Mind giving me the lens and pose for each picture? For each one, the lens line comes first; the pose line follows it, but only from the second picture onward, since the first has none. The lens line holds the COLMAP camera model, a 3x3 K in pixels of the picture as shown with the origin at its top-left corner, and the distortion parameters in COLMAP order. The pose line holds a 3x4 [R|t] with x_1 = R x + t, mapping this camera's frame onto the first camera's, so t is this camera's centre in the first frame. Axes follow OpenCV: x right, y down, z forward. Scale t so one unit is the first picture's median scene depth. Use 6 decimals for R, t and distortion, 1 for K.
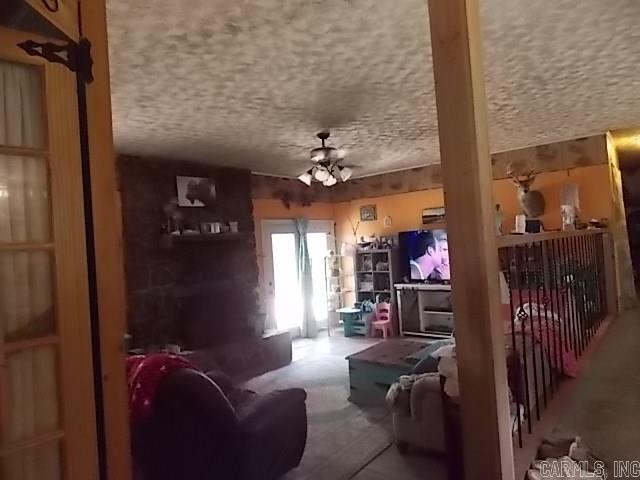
lens RADIAL K [[425.5, 0, 320.1], [0, 425.5, 237.8], [0, 0, 1]] dist [0.007430, -0.006327]
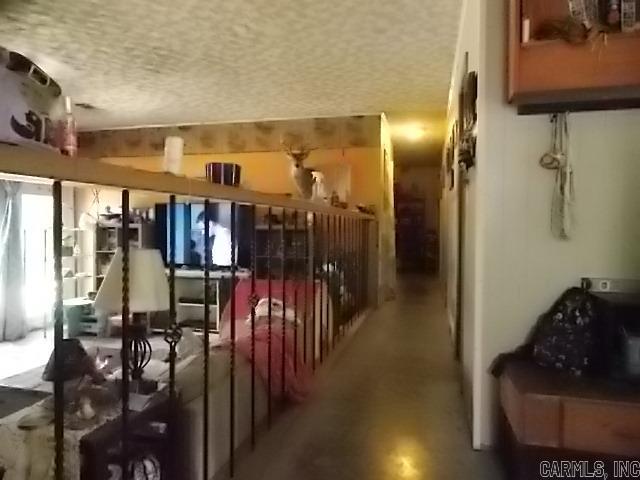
lens RADIAL K [[425.5, 0, 319.9], [0, 425.5, 239.4], [0, 0, 1]] dist [0.007430, -0.006327]
pose [[0.906470, 0.055288, 0.418636, 0.158939], [-0.071252, 0.997203, 0.022585, 0.016231], [-0.416216, -0.050301, 0.907873, 0.176065]]
